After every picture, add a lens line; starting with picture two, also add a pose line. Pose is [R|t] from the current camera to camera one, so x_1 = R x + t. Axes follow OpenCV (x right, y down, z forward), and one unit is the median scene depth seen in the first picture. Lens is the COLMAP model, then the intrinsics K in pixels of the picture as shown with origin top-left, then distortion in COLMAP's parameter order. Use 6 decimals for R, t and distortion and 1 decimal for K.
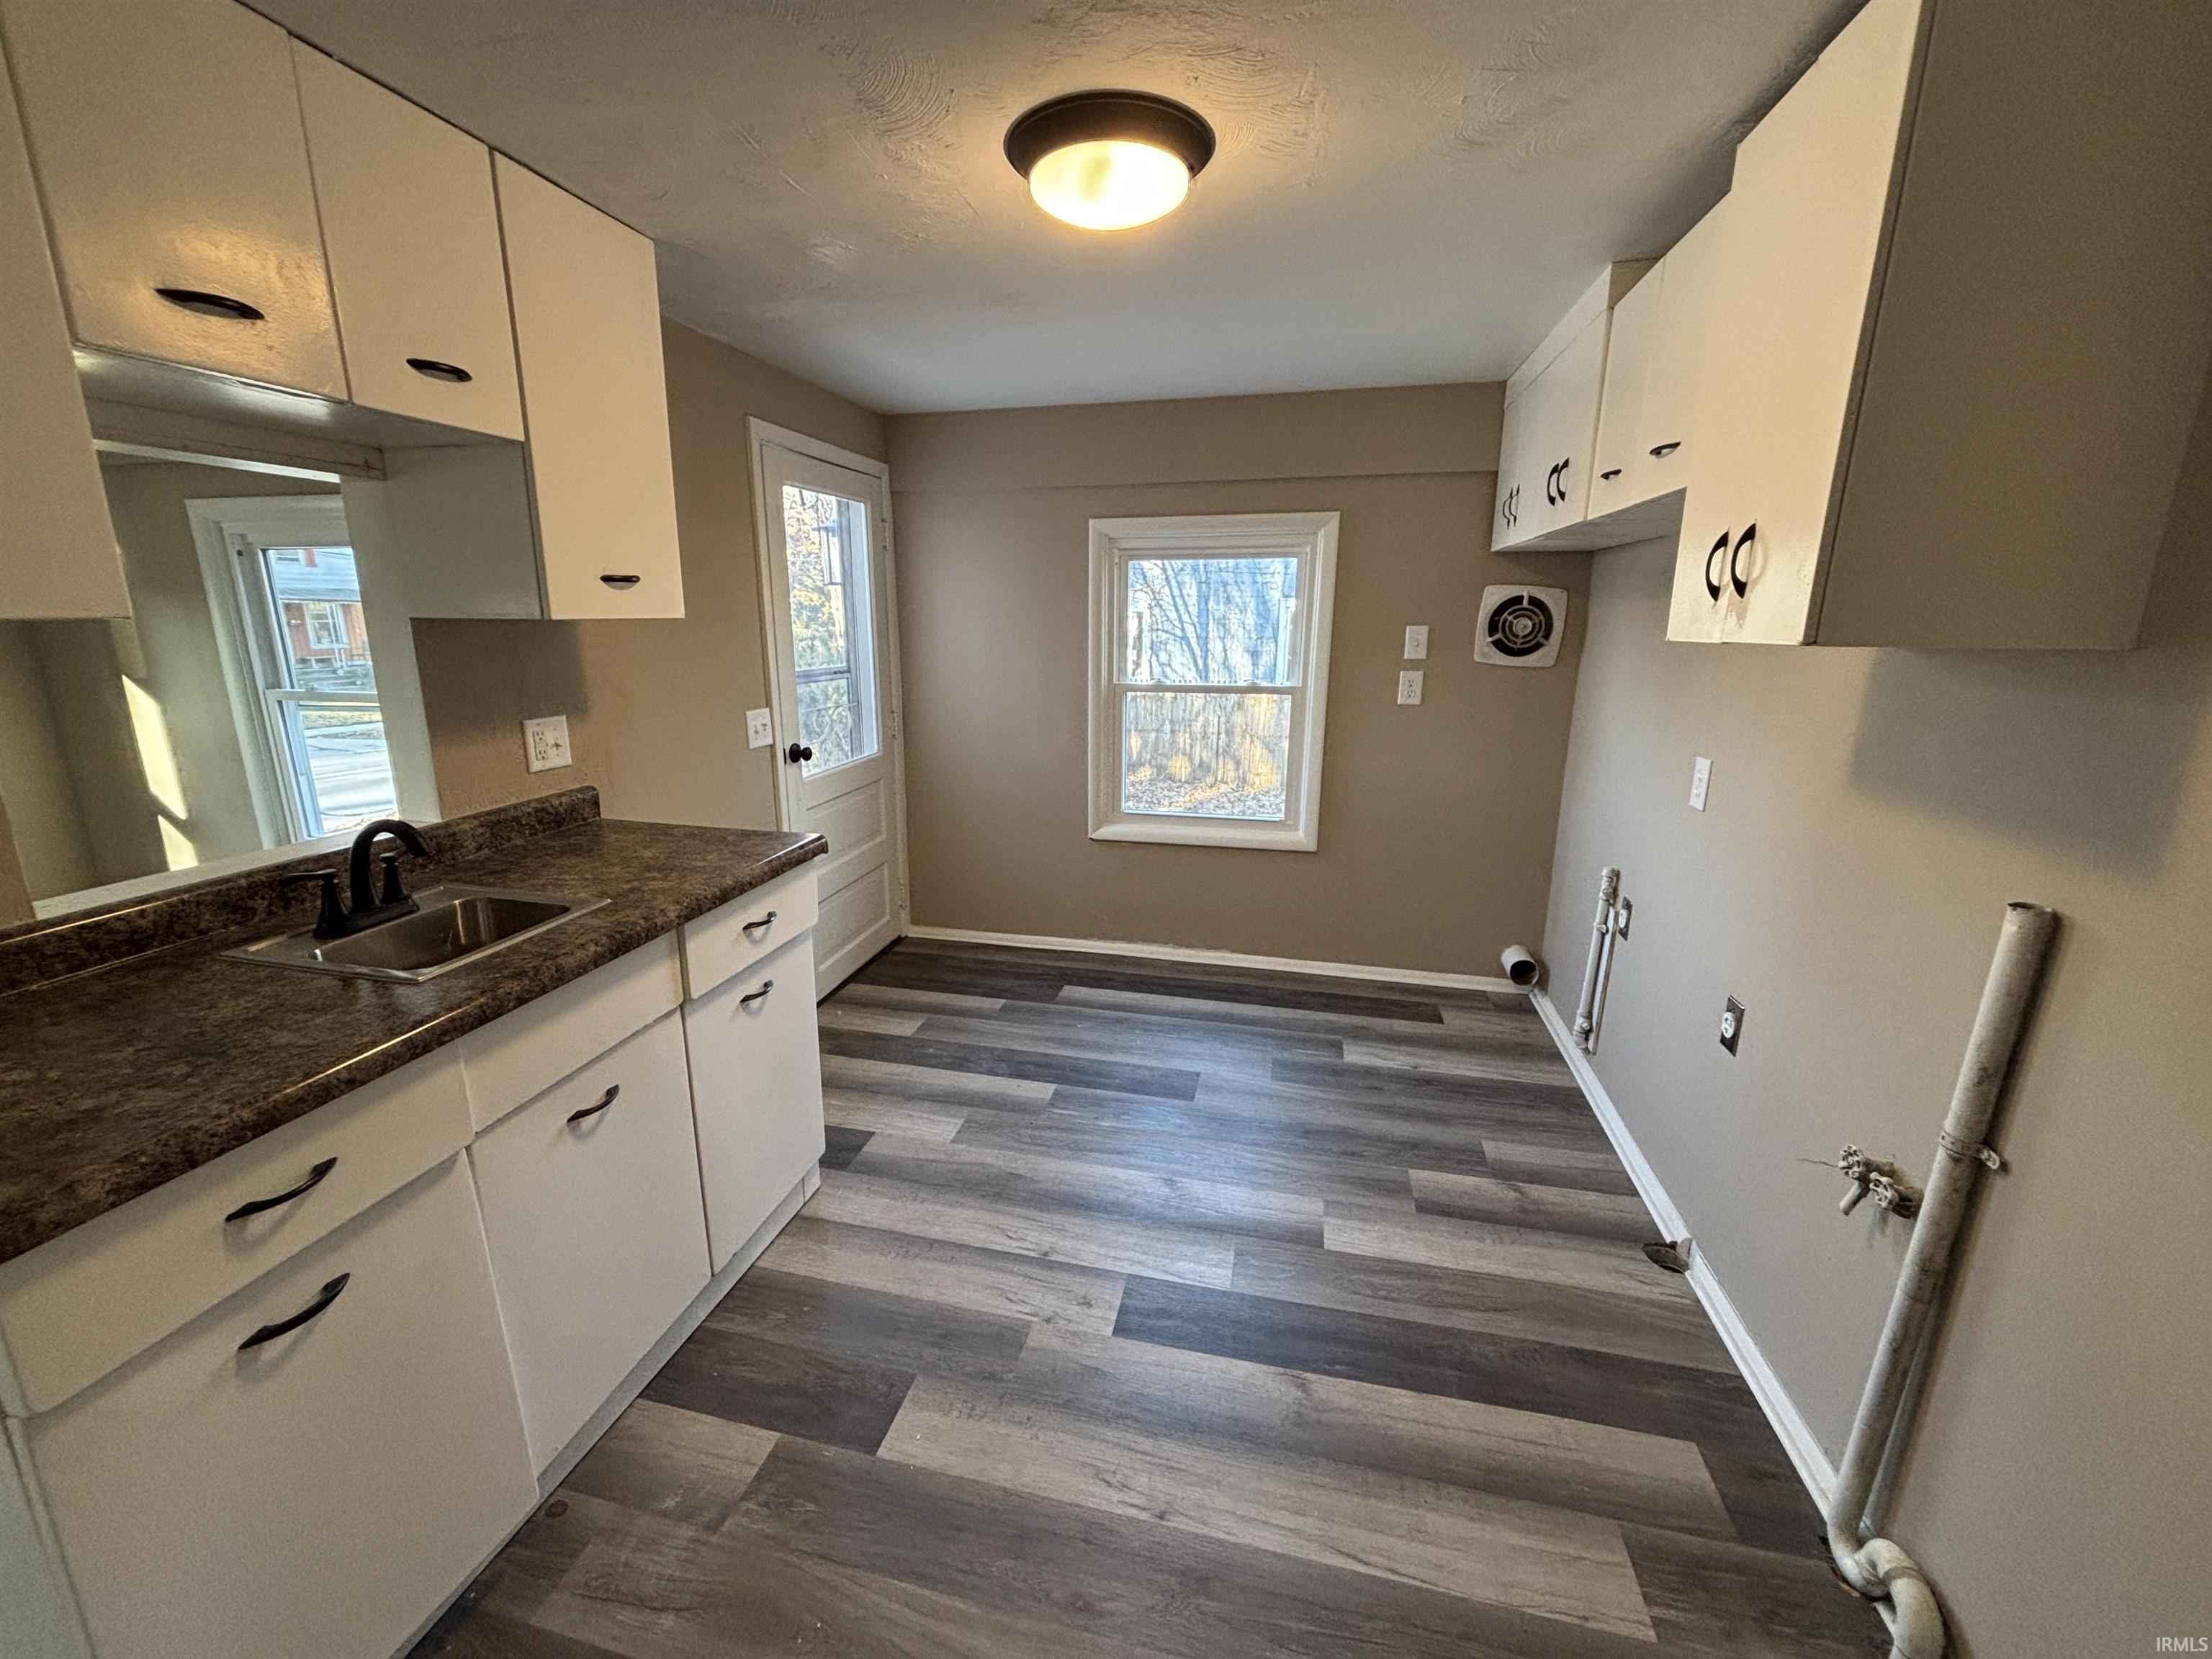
lens RADIAL K [[888.5, 0, 1099.0], [0, 888.5, 830.0], [0, 0, 1]] dist [0.003116, -0.002414]
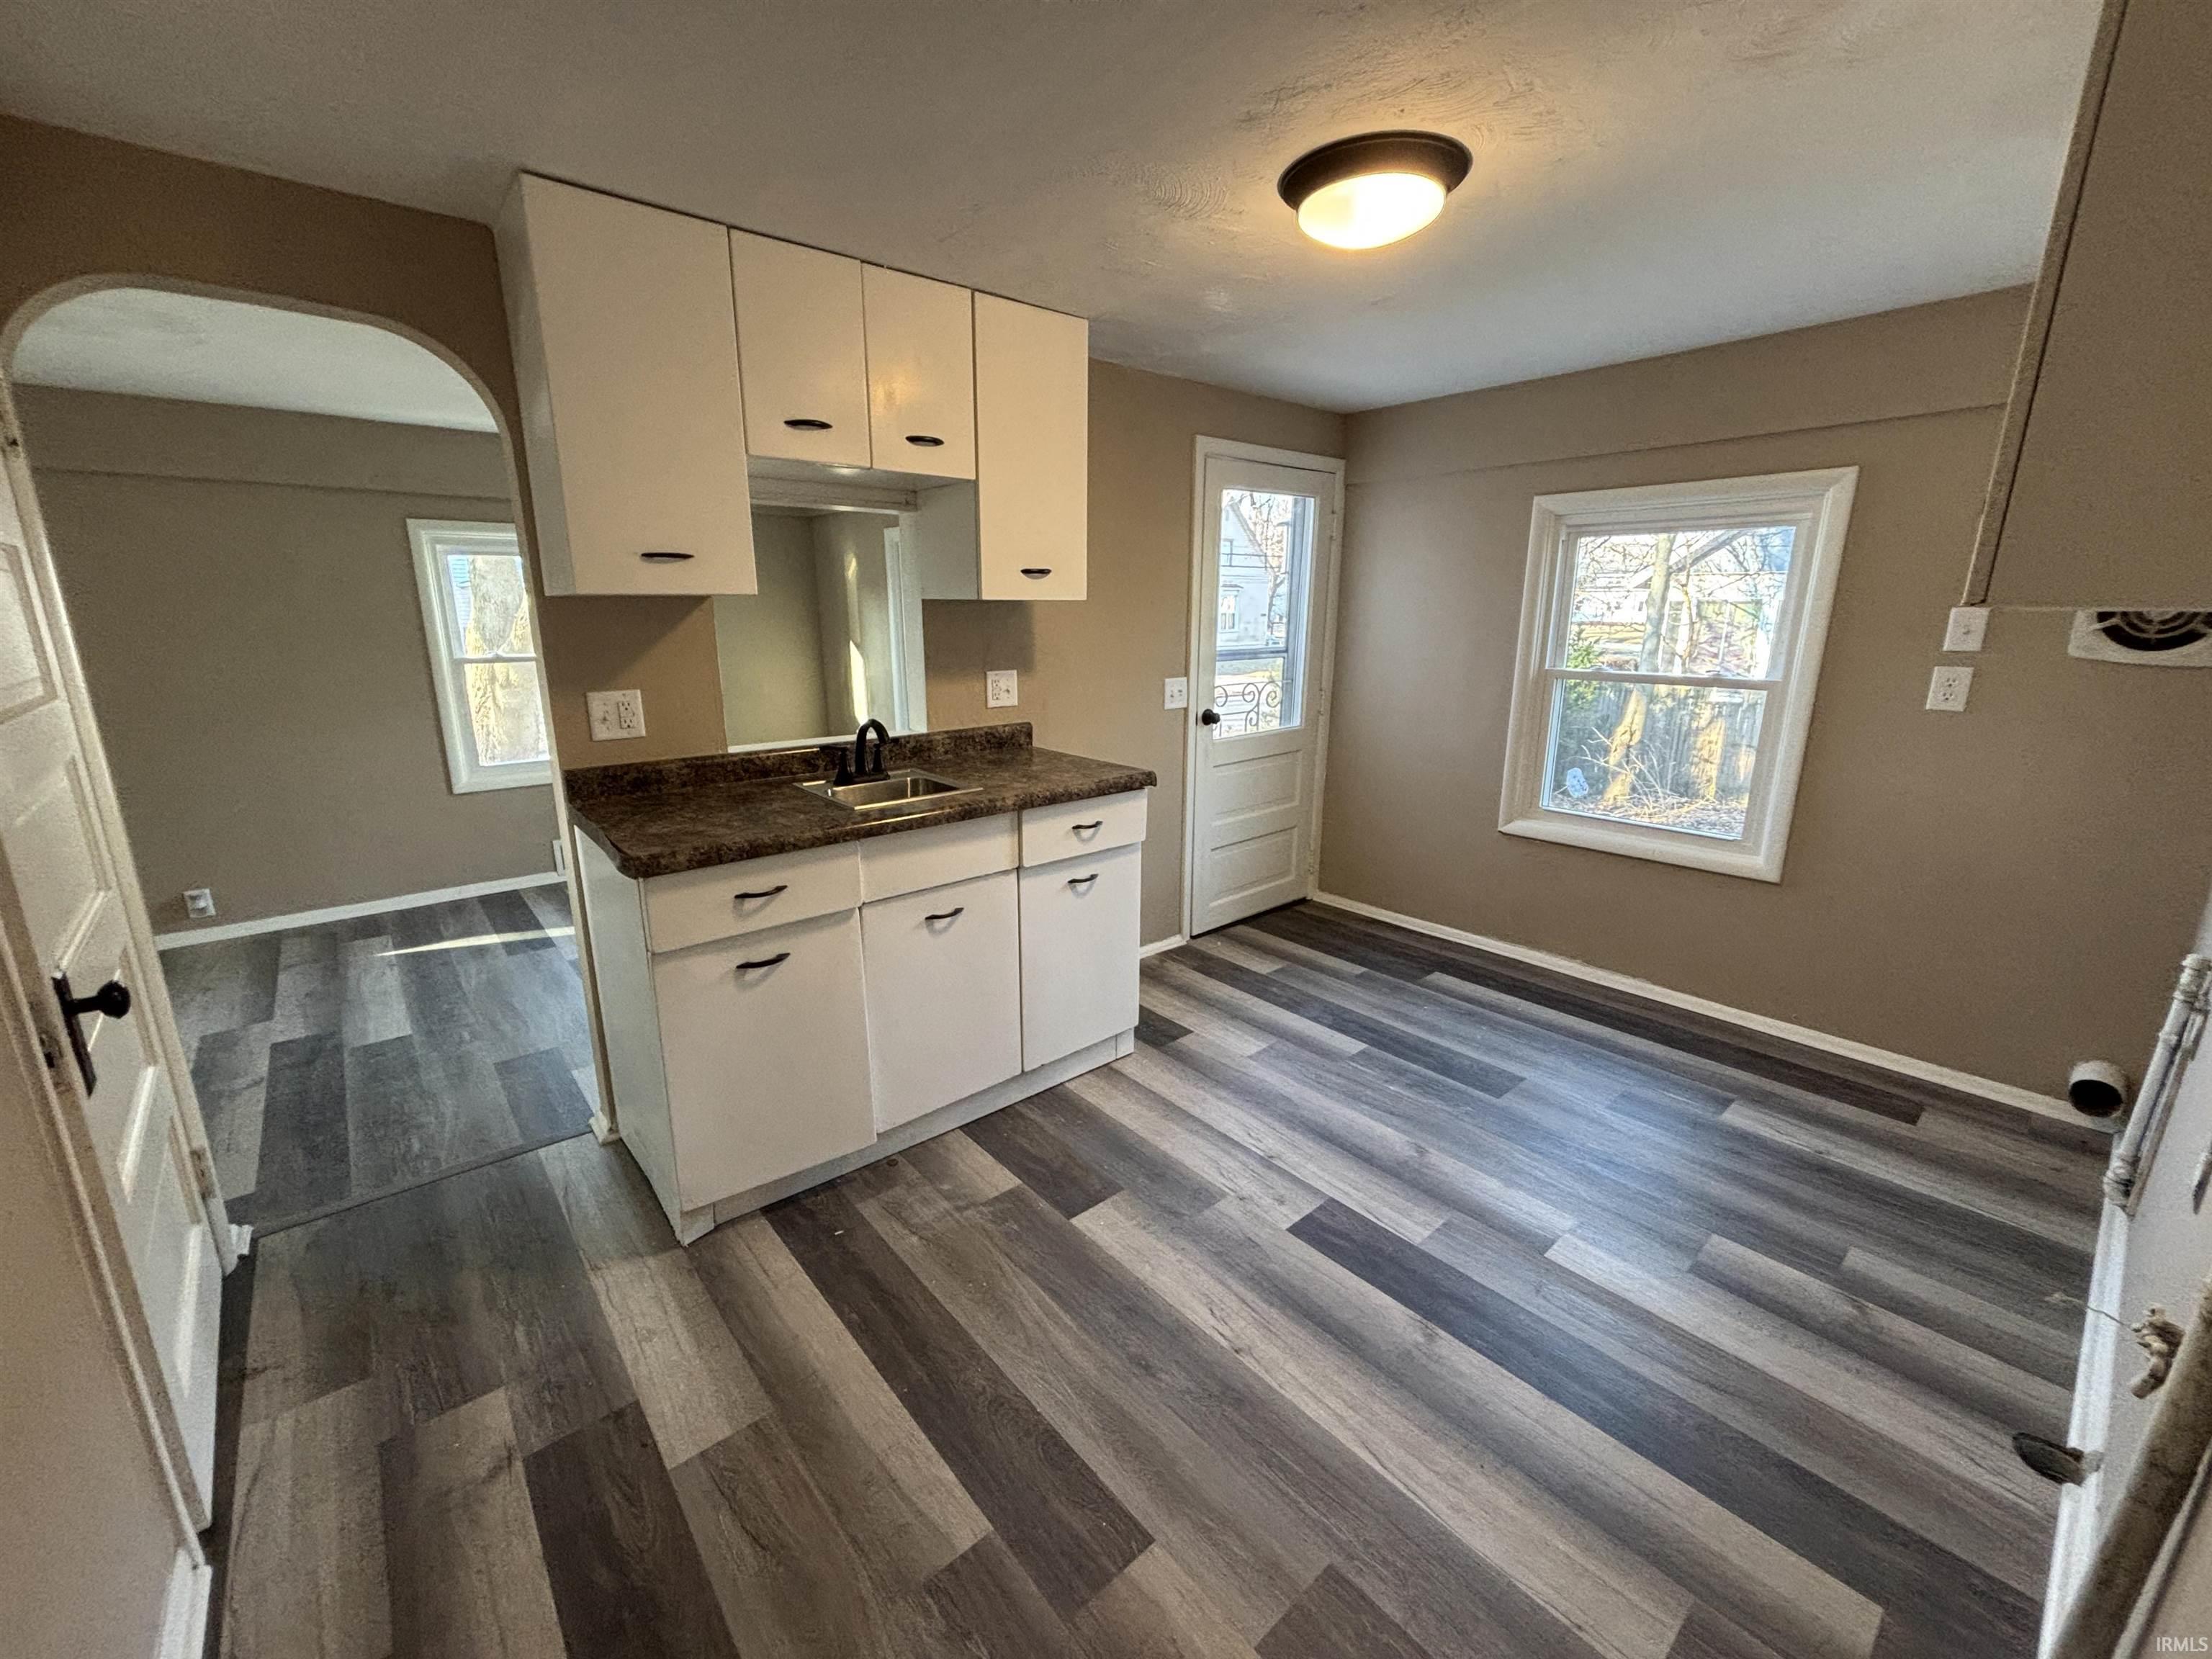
lens RADIAL K [[888.5, 0, 1093.5], [0, 888.5, 829.9], [0, 0, 1]] dist [0.003116, -0.002414]
pose [[0.806158, 0.139902, -0.574923, 0.306400], [-0.136768, 0.989391, 0.048982, 0.033659], [0.575676, 0.039144, 0.816740, -0.064186]]
